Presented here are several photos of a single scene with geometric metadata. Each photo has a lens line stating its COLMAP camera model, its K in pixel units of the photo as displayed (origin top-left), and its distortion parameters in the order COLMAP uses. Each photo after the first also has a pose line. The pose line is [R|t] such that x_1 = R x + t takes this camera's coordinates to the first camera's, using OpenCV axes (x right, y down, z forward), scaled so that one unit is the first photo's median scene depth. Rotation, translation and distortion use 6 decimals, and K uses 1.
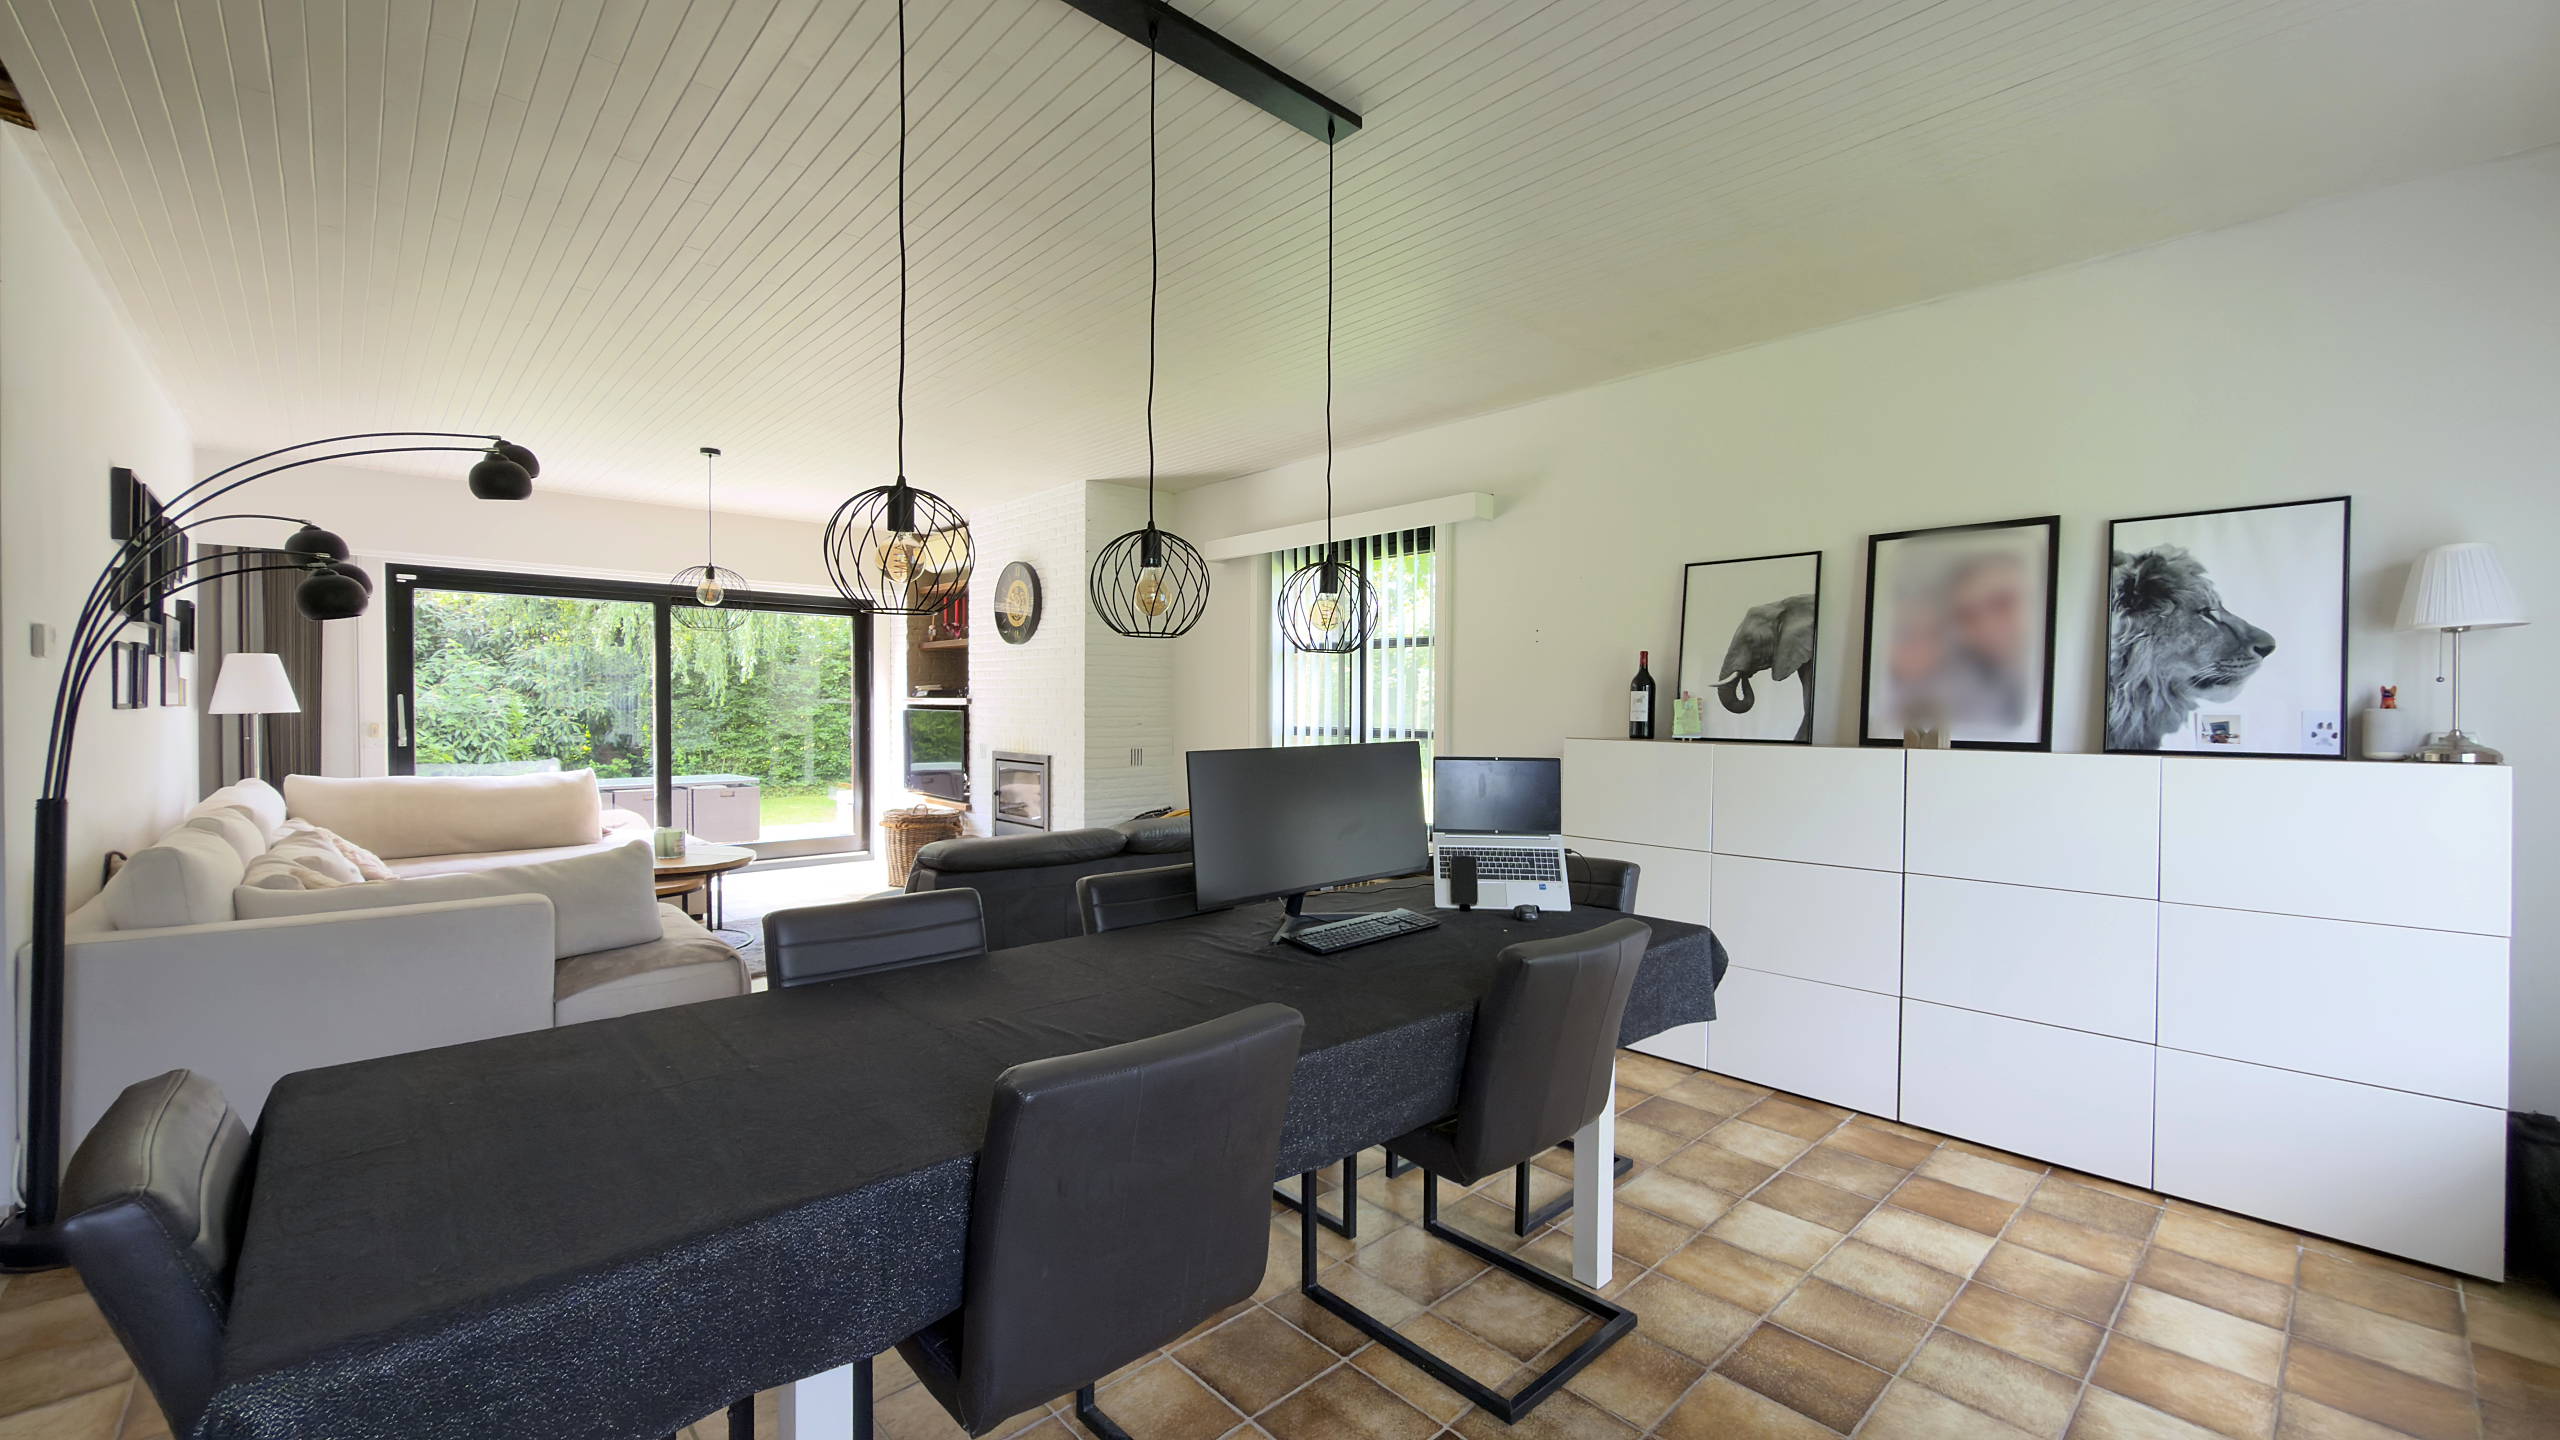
lens RADIAL K [[1019.4, 0, 1284.0], [0, 1019.4, 712.6], [0, 0, 1]] dist [-0.002334, 0.000920]
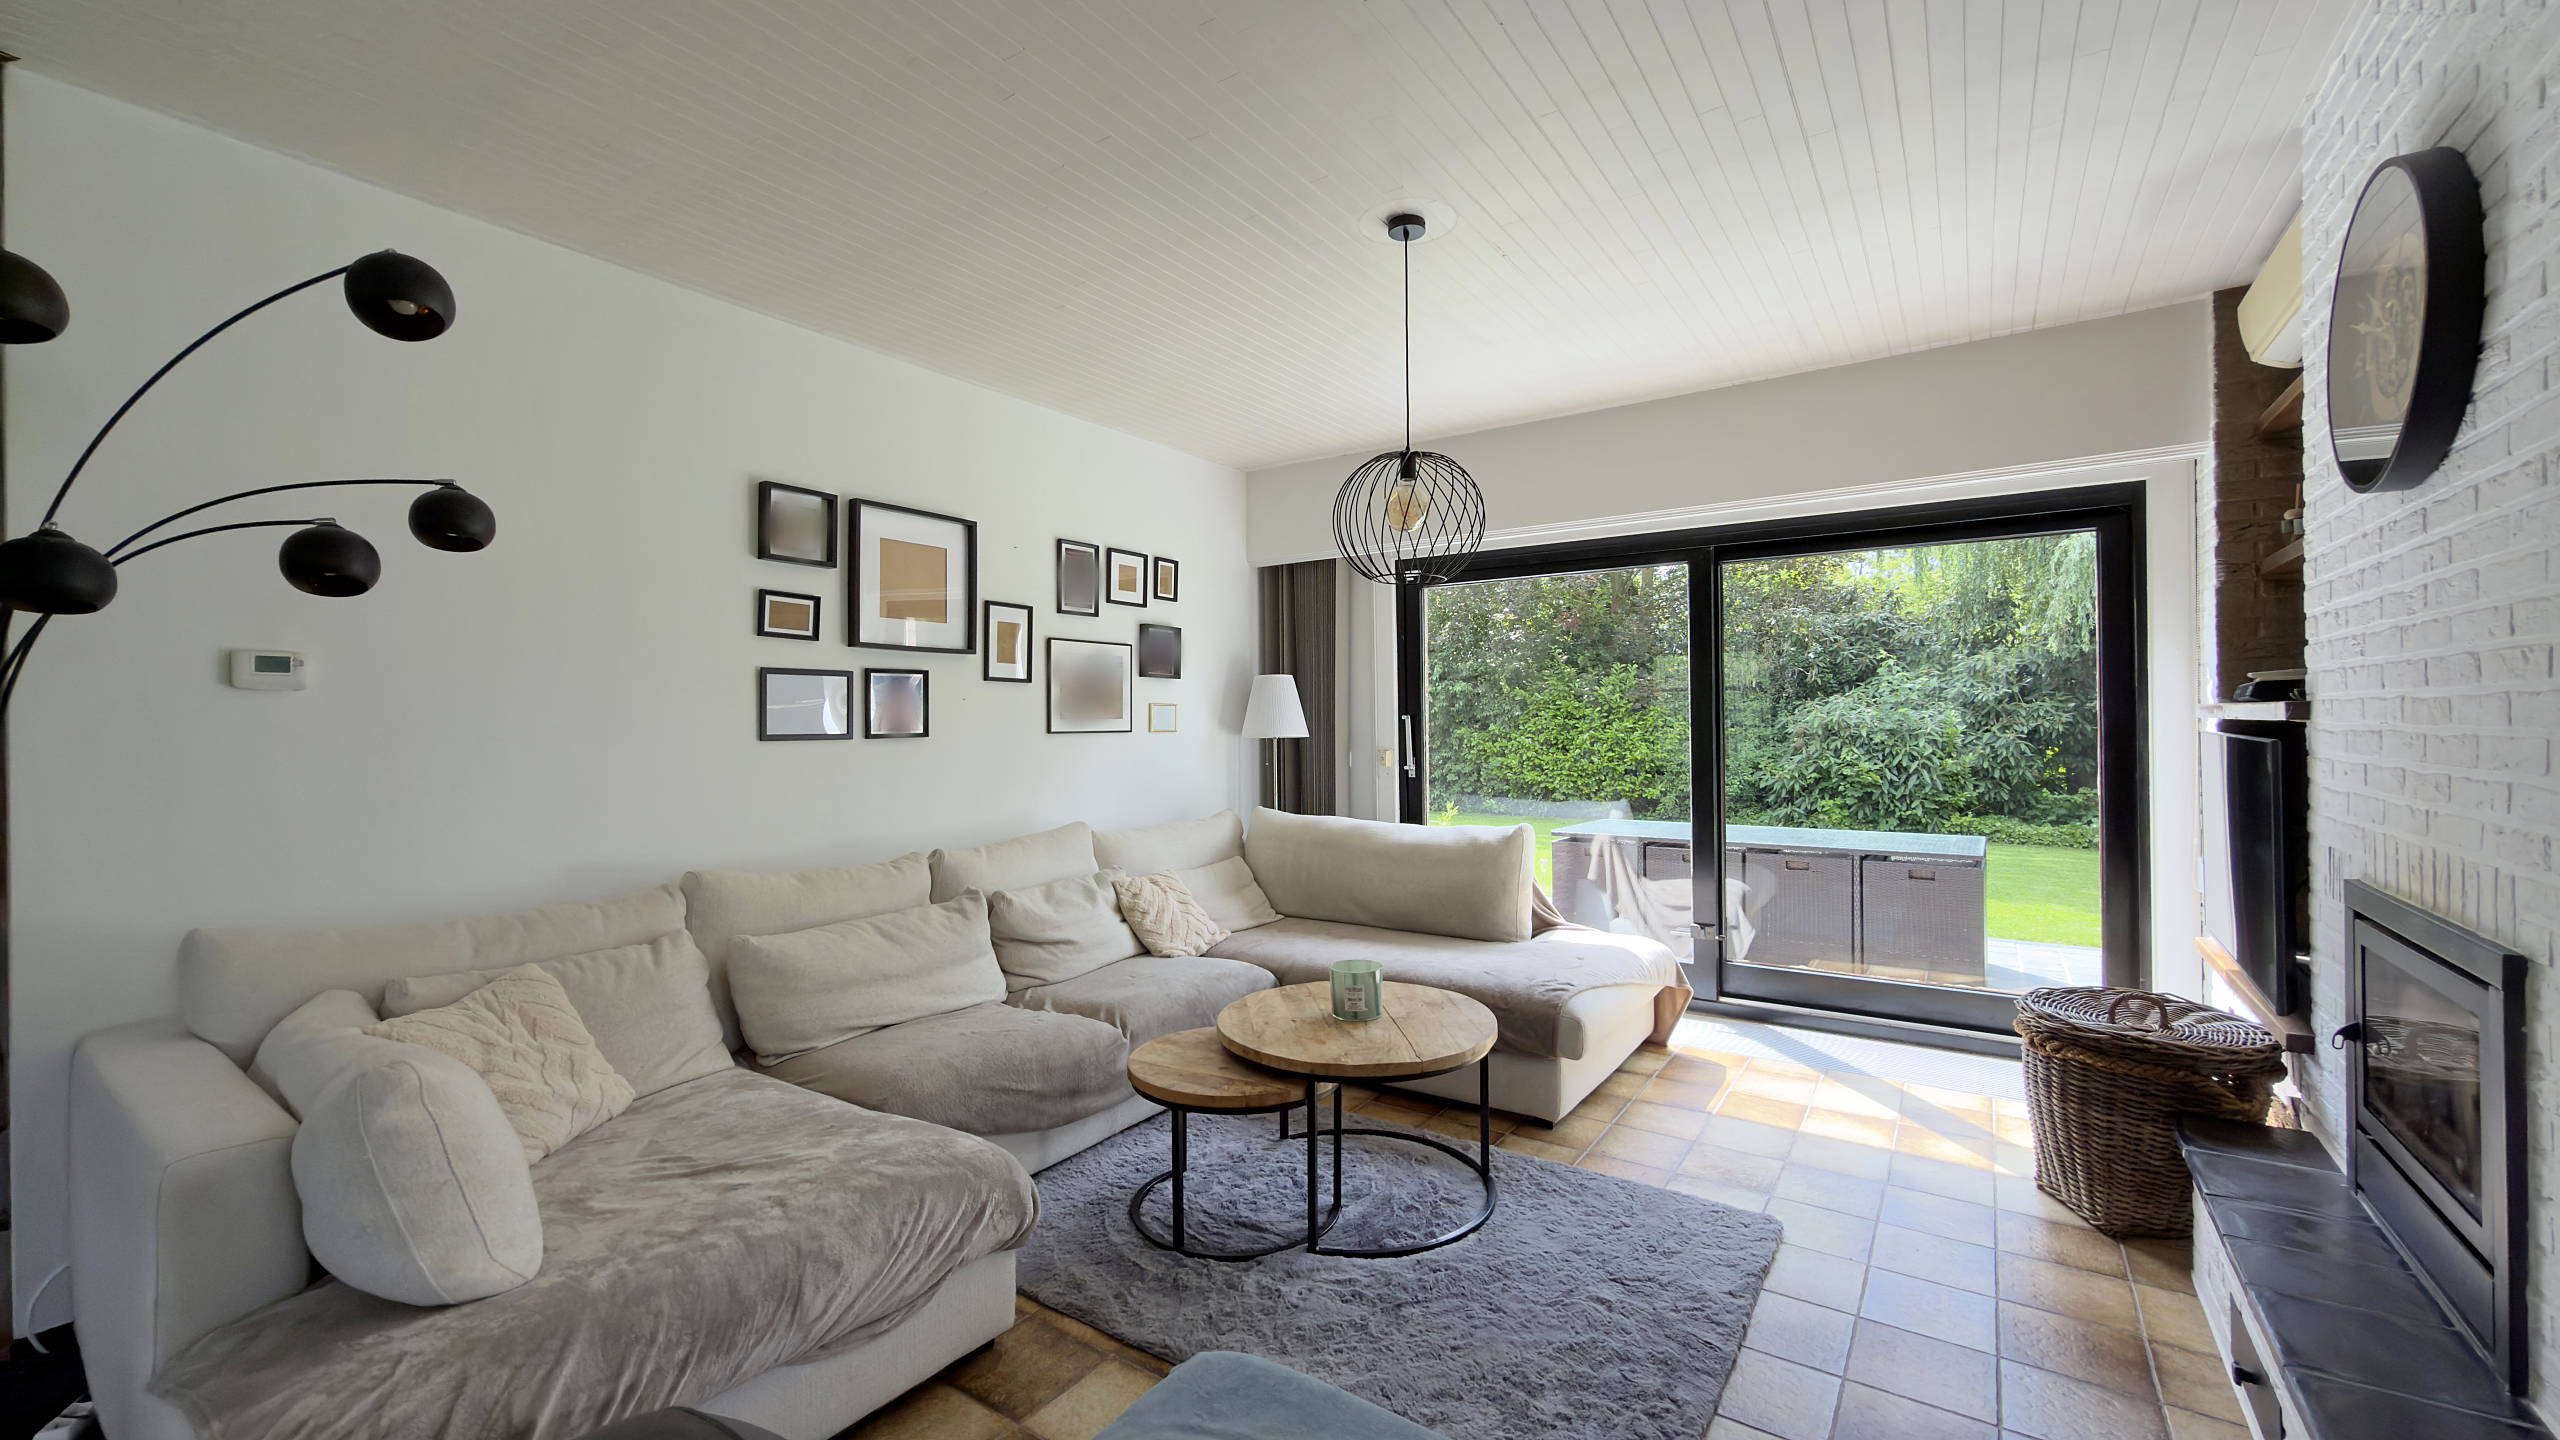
lens RADIAL K [[1019.4, 0, 1276.9], [0, 1019.4, 715.7], [0, 0, 1]] dist [-0.002334, 0.000920]
pose [[0.218226, -0.012864, -0.975813, -0.089372], [0.003465, 0.999917, -0.012407, -0.008643], [0.975892, -0.000673, 0.218253, 0.826484]]
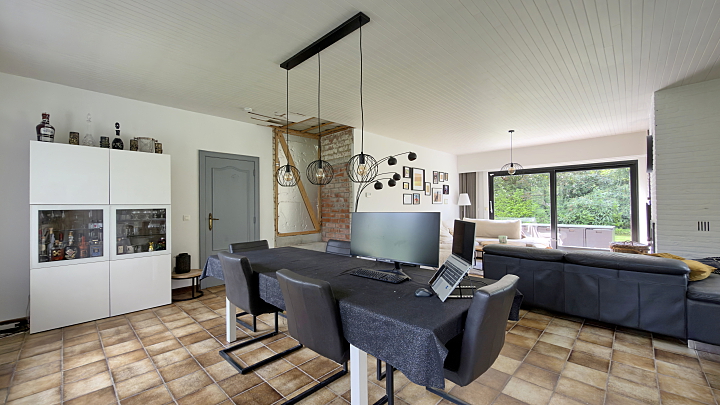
lens RADIAL K [[286.7, 0, 359.2], [0, 286.7, 200.9], [0, 0, 1]] dist [-0.002334, 0.000920]
pose [[0.060198, -0.020962, -0.997966, 0.405142], [0.002990, 0.999779, -0.020820, 0.006999], [0.998182, -0.001730, 0.060247, 0.402960]]
